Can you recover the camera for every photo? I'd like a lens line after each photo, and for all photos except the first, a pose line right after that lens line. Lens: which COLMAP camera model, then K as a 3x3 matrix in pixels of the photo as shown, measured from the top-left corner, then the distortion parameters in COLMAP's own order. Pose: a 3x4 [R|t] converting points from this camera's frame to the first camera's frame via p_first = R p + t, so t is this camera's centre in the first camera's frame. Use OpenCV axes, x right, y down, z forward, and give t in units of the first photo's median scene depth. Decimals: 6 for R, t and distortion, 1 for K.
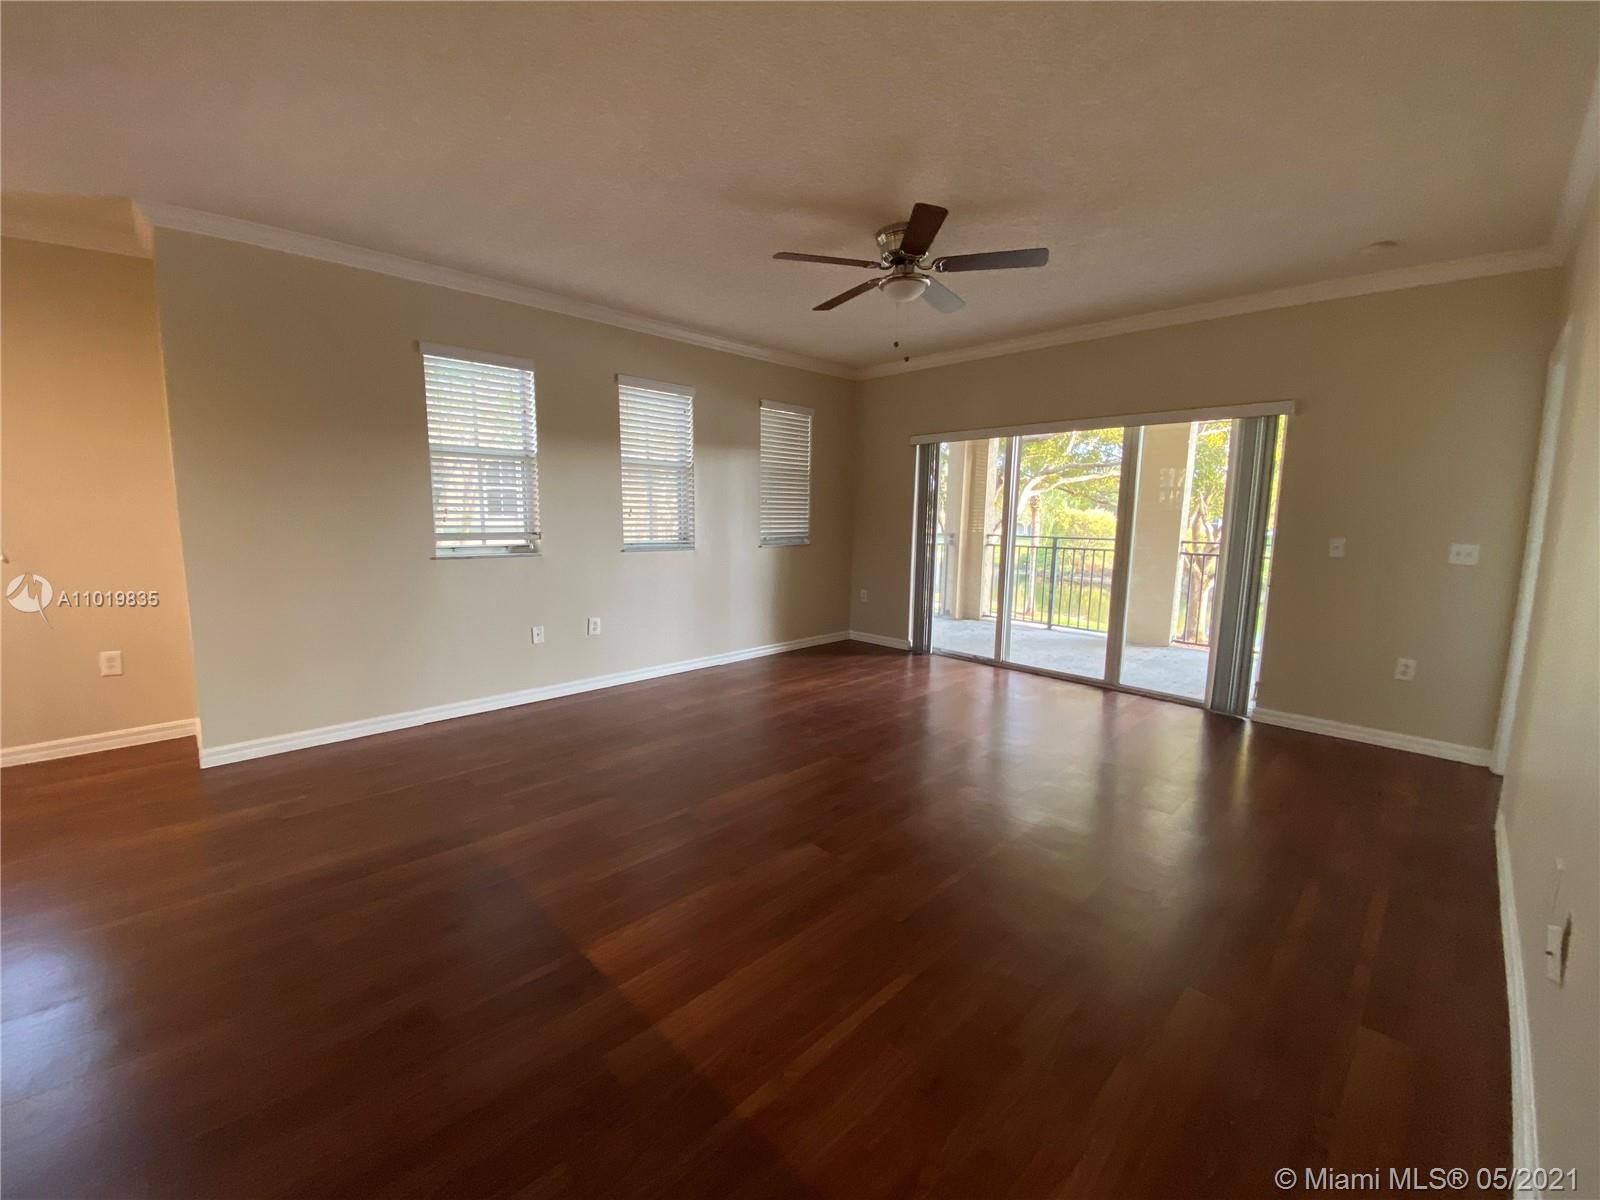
lens RADIAL K [[644.5, 0, 802.0], [0, 644.5, 601.5], [0, 0, 1]] dist [0.034724, -0.026655]
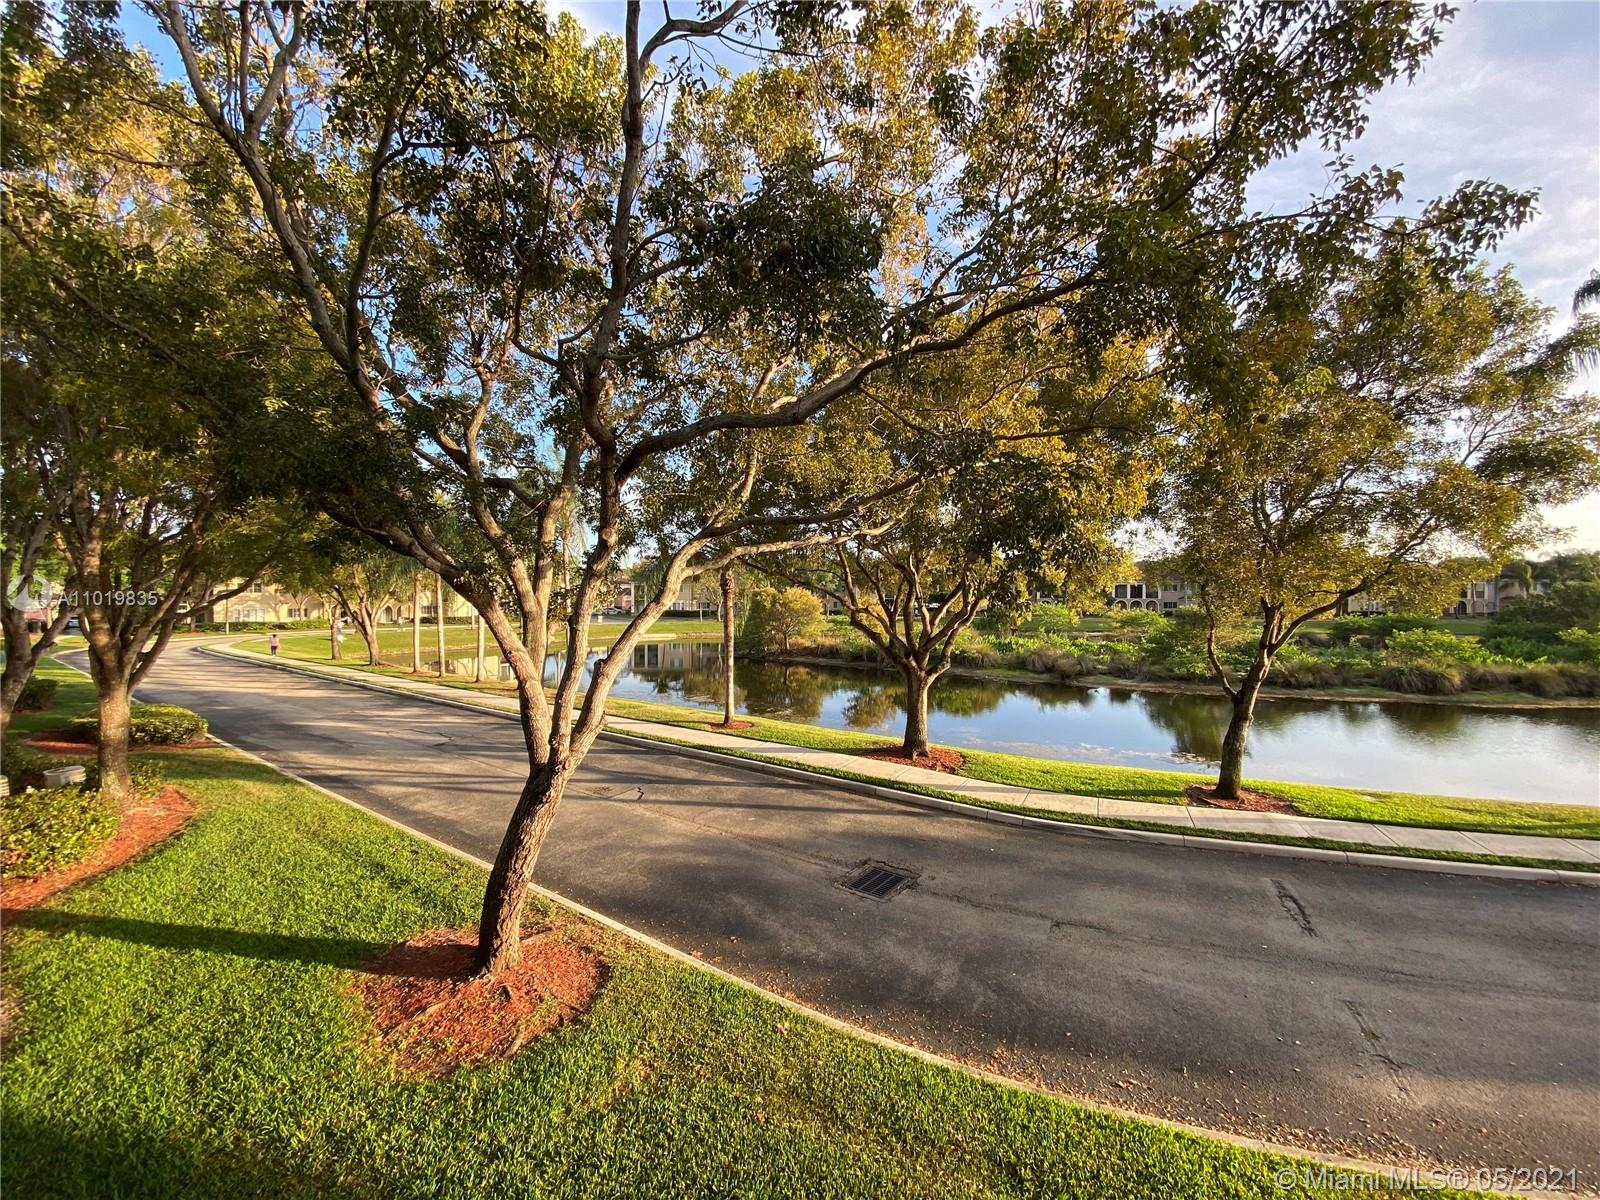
lens RADIAL K [[644.5, 0, 802.0], [0, 644.5, 601.5], [0, 0, 1]] dist [0.034724, -0.026655]
pose [[0.906661, -0.022391, 0.421266, 0.571881], [0.073296, 0.991764, -0.105034, -0.209147], [-0.415445, 0.126107, 0.900834, 1.280371]]
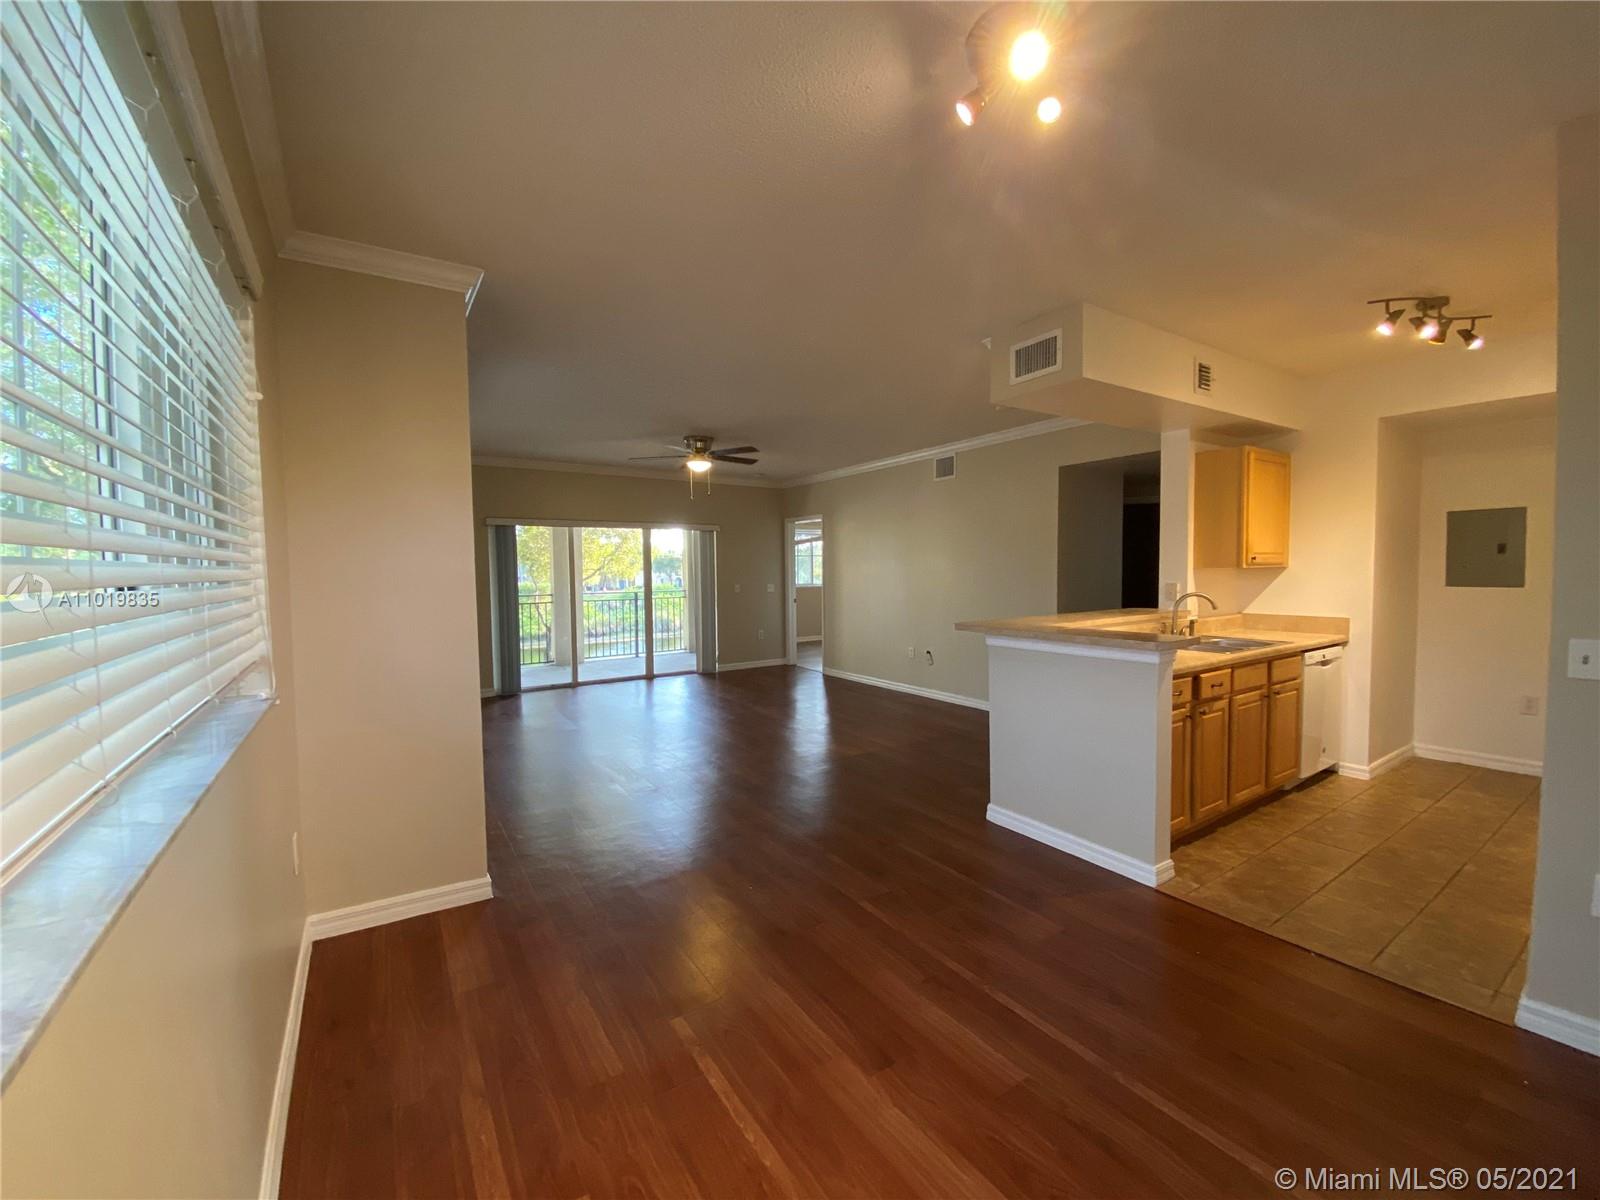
lens RADIAL K [[644.5, 0, 802.0], [0, 644.5, 601.5], [0, 0, 1]] dist [0.034724, -0.026655]
pose [[0.195352, -0.065926, 0.978515, -0.977016], [0.152406, 0.987658, 0.036115, -0.059353], [-0.968819, 0.142077, 0.202988, 0.217824]]
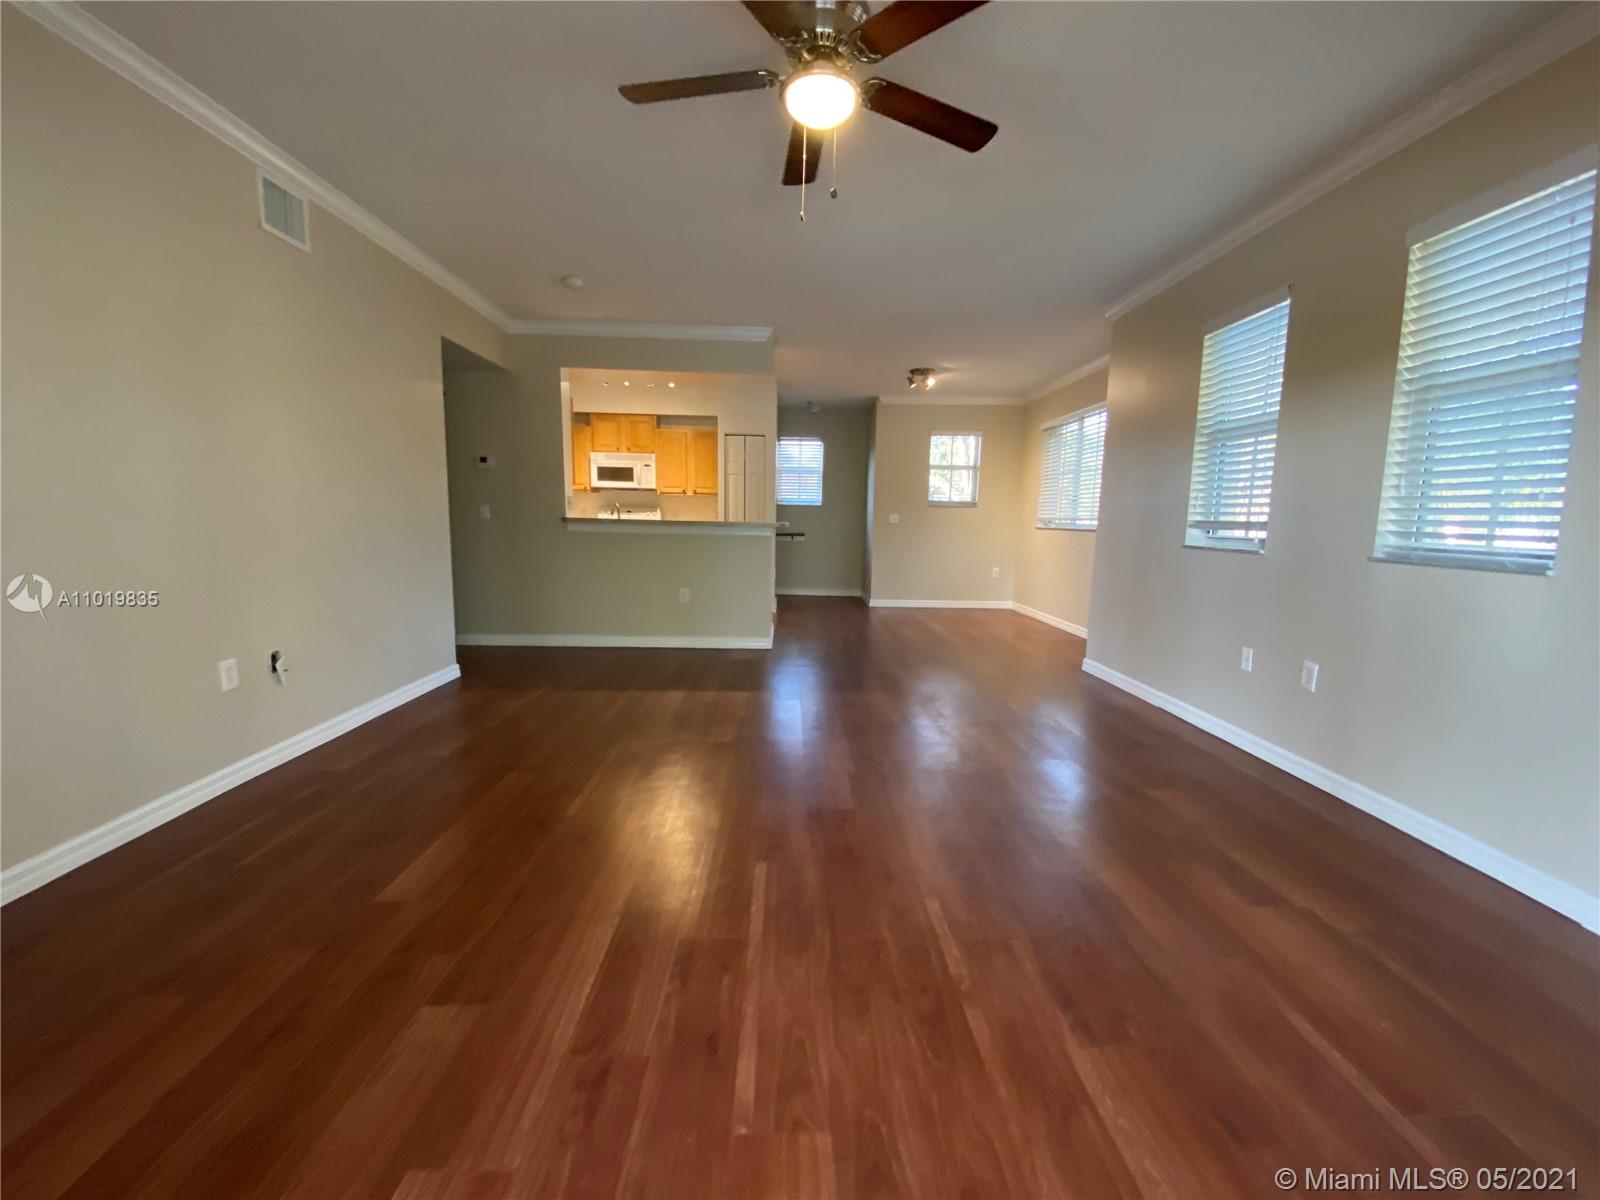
lens RADIAL K [[644.5, 0, 802.0], [0, 644.5, 601.5], [0, 0, 1]] dist [0.034724, -0.026655]
pose [[-0.686117, 0.063427, -0.724721, 0.384897], [-0.131672, 0.968912, 0.209456, -0.081108], [0.715476, 0.239136, -0.656435, 0.885639]]
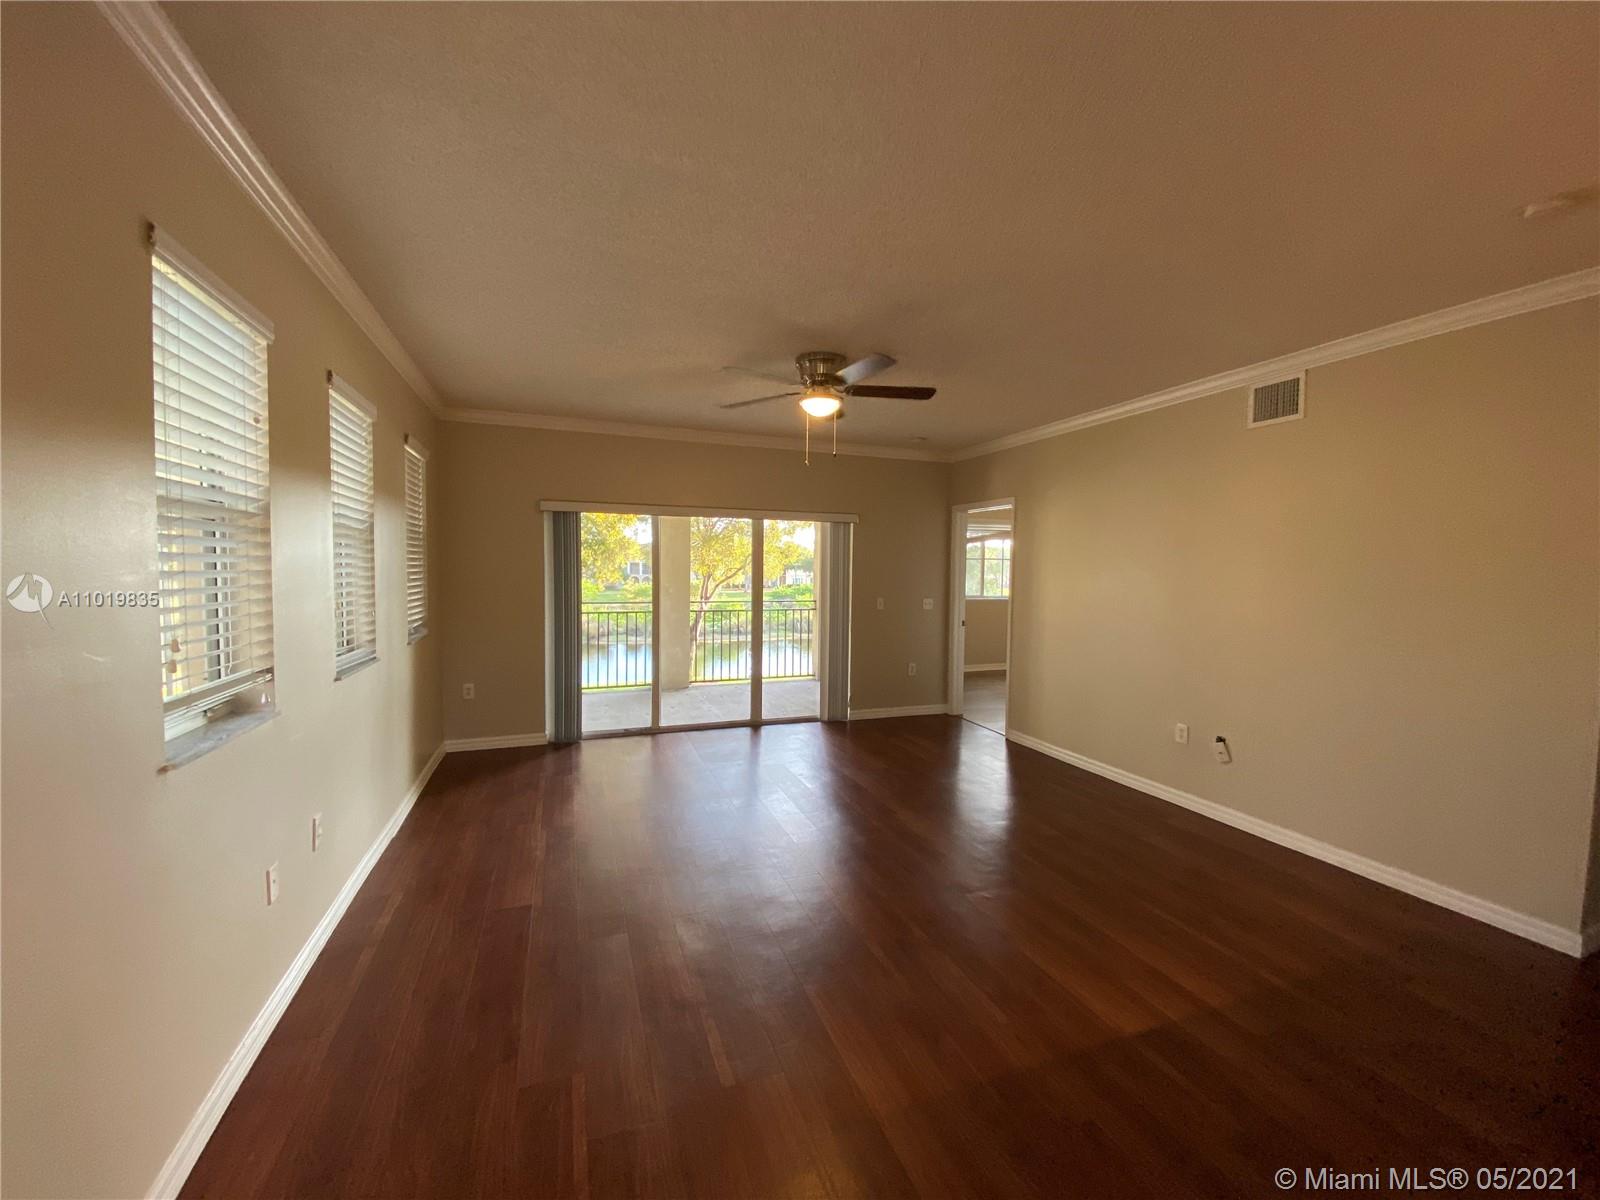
lens RADIAL K [[644.5, 0, 802.0], [0, 644.5, 601.5], [0, 0, 1]] dist [0.034724, -0.026655]
pose [[0.414479, -0.056086, 0.908329, -0.532970], [0.124432, 0.992218, 0.004486, -0.084786], [-0.901512, 0.111165, 0.418233, 0.342384]]
